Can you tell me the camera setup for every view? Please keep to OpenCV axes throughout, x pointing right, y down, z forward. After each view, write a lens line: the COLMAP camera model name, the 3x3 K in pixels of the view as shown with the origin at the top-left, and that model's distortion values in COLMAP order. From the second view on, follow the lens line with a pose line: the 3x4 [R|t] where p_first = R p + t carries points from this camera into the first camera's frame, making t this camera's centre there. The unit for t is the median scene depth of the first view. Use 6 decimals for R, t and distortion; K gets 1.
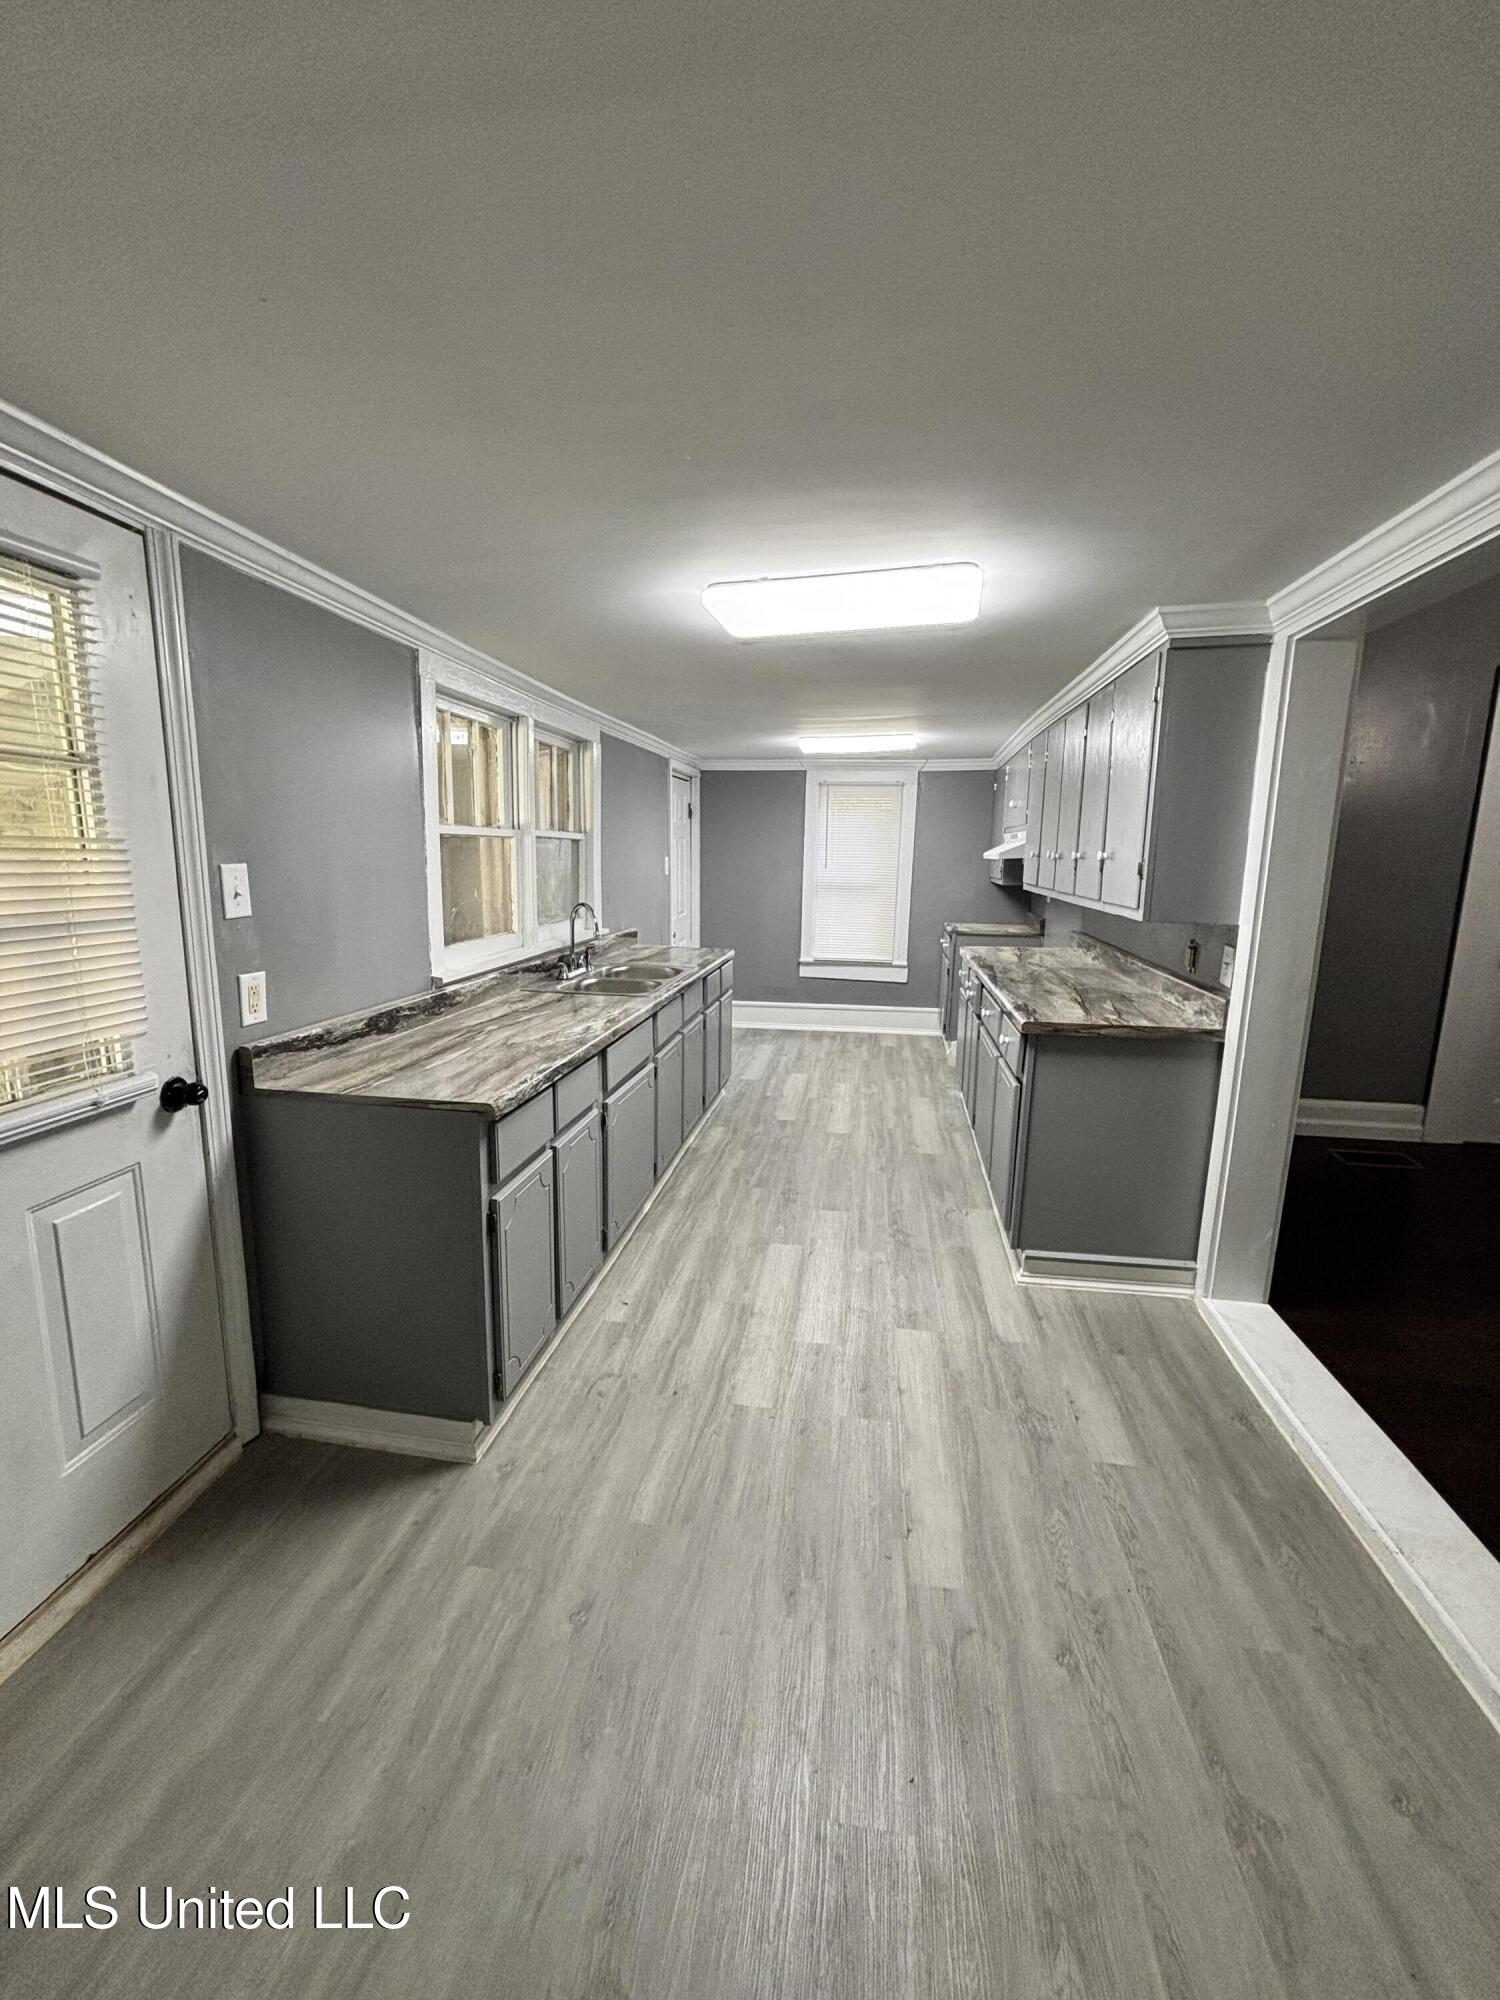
lens RADIAL K [[806.6, 0, 746.5], [0, 806.6, 996.2], [0, 0, 1]] dist [0.014995, 0.000016]
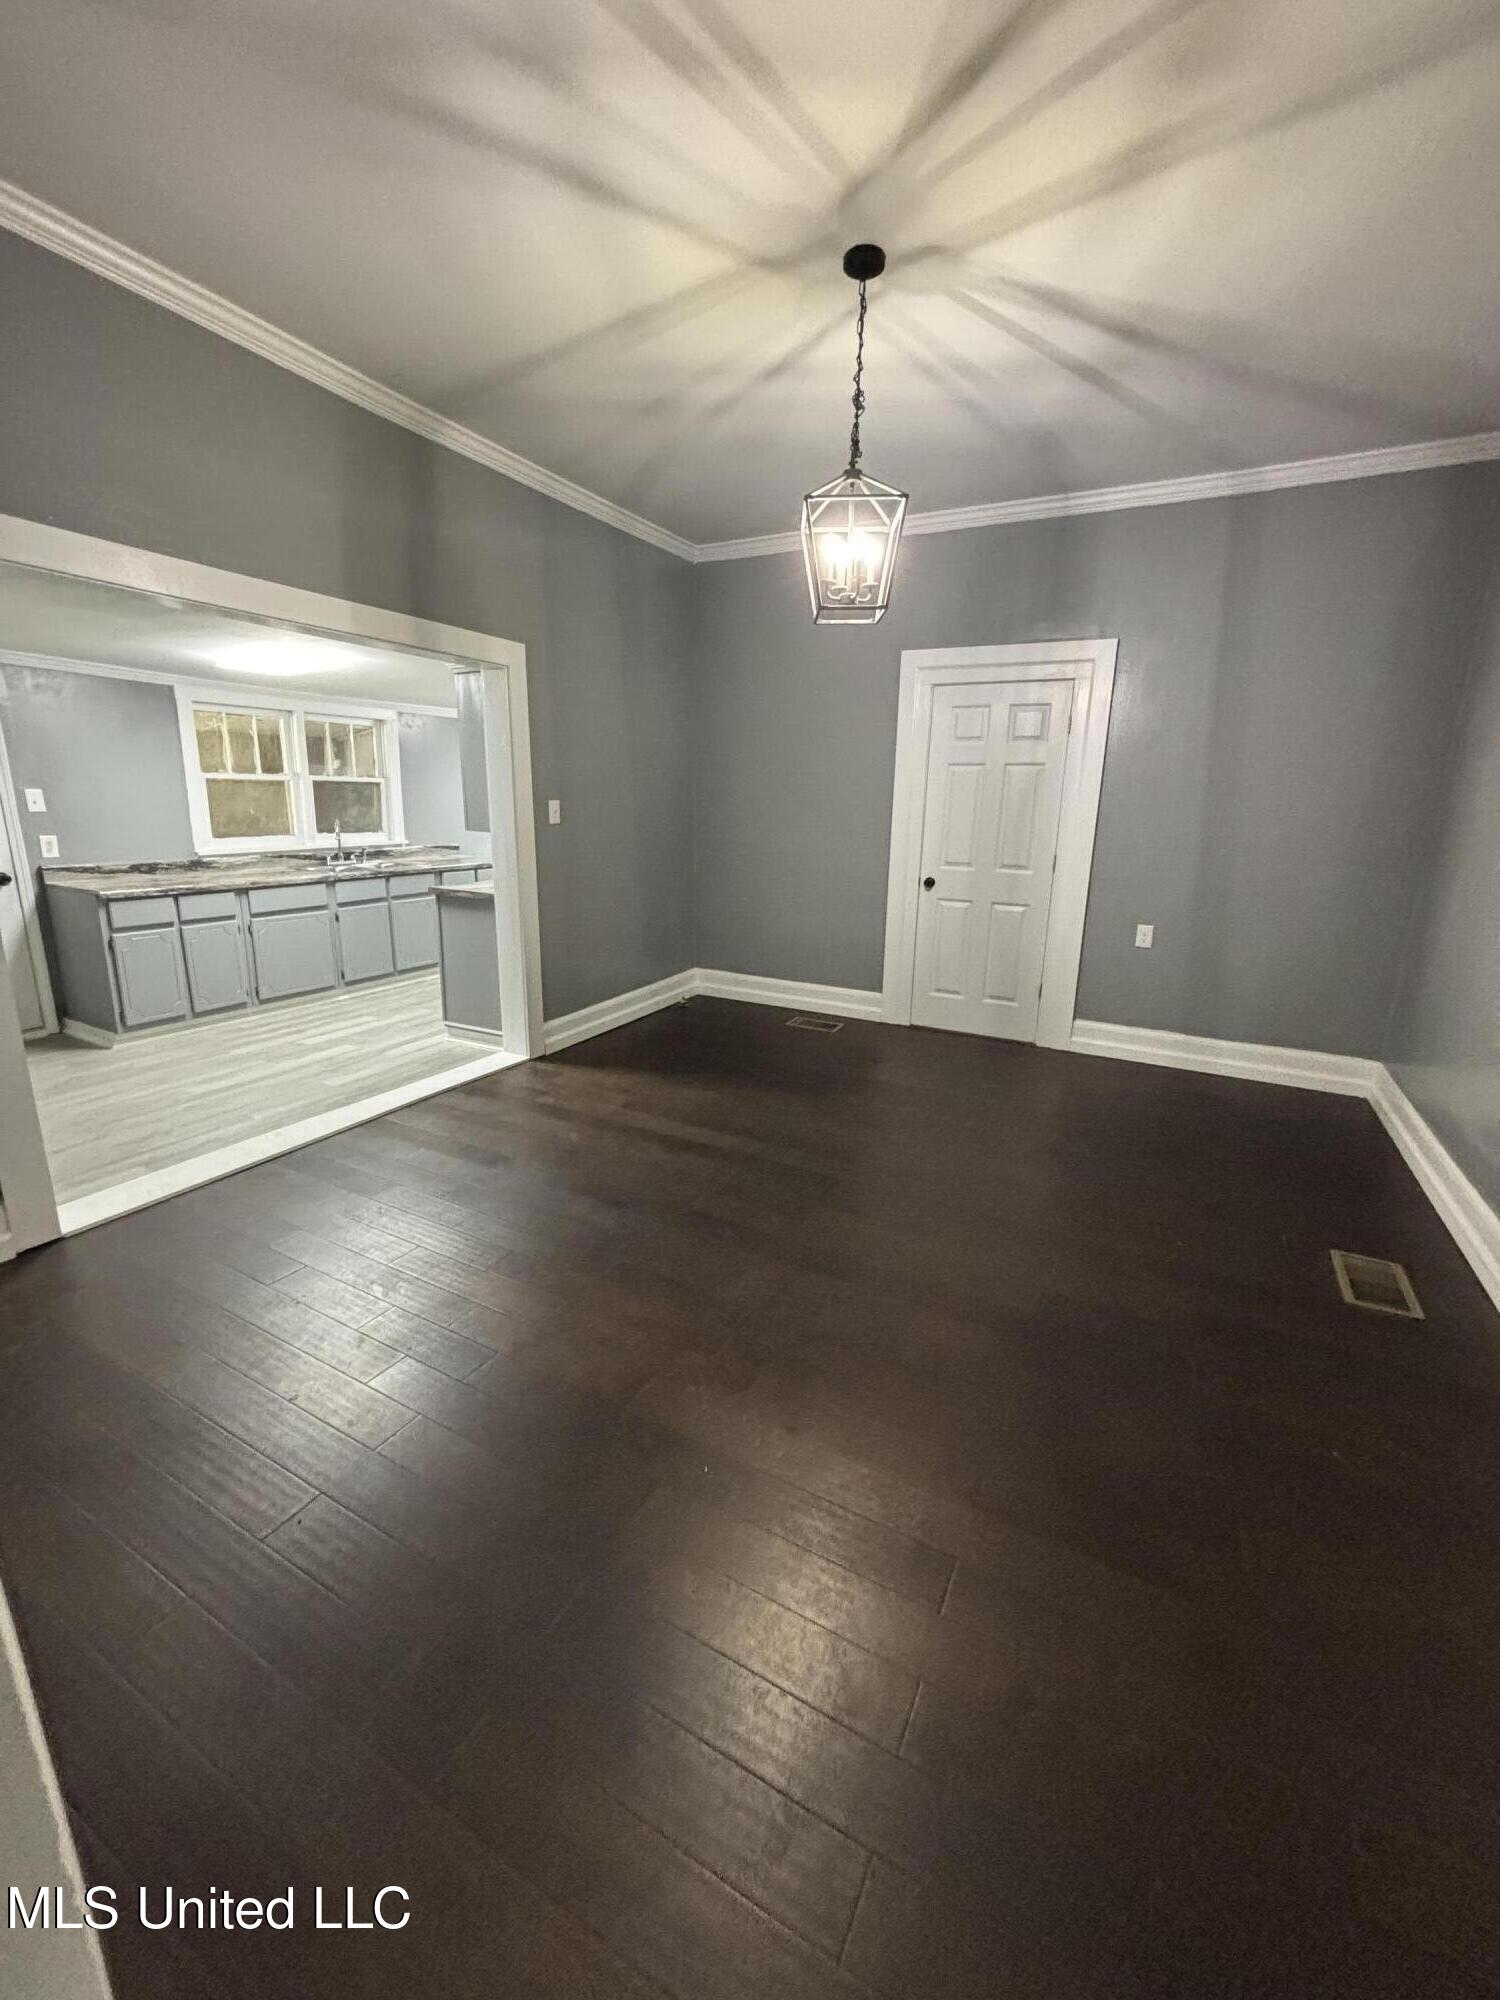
lens RADIAL K [[806.6, 0, 756.6], [0, 806.6, 986.7], [0, 0, 1]] dist [0.014995, 0.000016]
pose [[0.943463, 0.086557, -0.319978, 1.826538], [-0.070474, 0.995614, 0.061526, 0.099763], [0.323901, -0.035497, 0.945425, -0.517513]]
